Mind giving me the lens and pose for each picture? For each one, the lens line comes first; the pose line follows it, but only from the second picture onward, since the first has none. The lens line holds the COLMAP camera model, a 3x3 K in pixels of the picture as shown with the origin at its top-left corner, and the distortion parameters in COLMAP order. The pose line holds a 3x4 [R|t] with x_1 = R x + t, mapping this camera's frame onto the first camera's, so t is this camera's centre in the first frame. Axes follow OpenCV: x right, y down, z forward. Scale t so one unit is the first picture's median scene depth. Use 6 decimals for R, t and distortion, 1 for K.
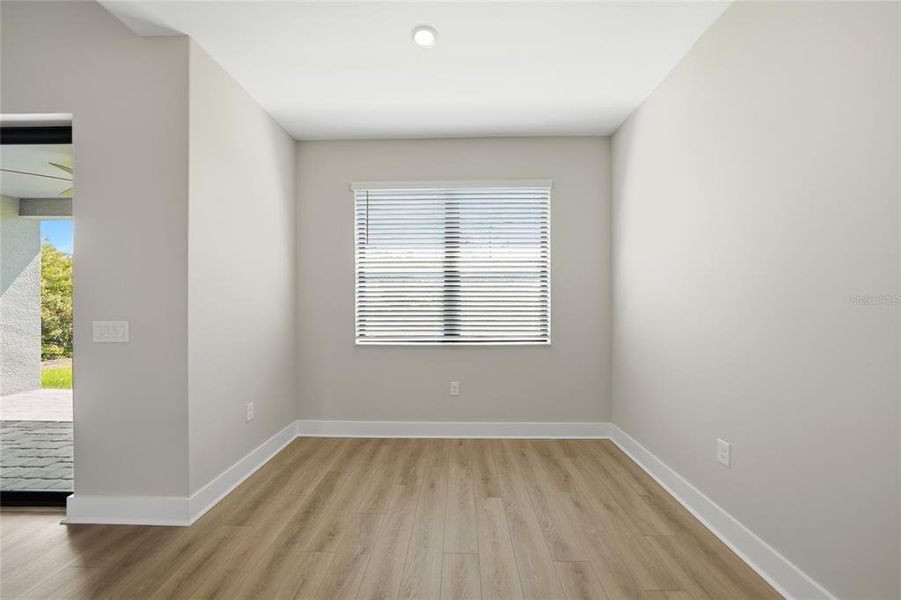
lens RADIAL K [[317.9, 0, 451.3], [0, 317.9, 301.0], [0, 0, 1]] dist [-0.030763, 0.007083]
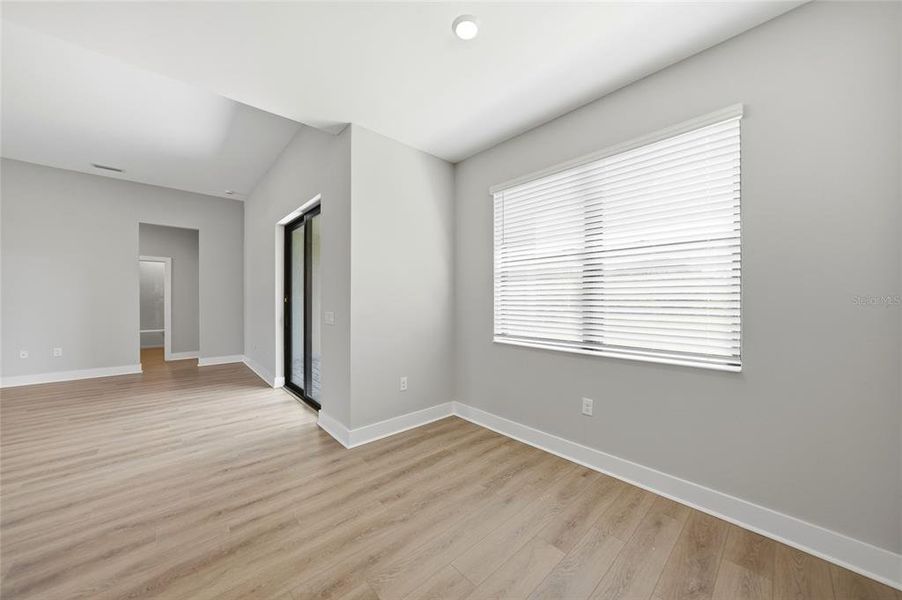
lens RADIAL K [[314.2, 0, 451.0], [0, 314.2, 300.0], [0, 0, 1]] dist [-0.029799, 0.006180]
pose [[0.694133, 0.005074, -0.719829, 0.414441], [0.001991, 0.999958, 0.008969, -0.011899], [0.719844, -0.007659, 0.694093, 0.215362]]
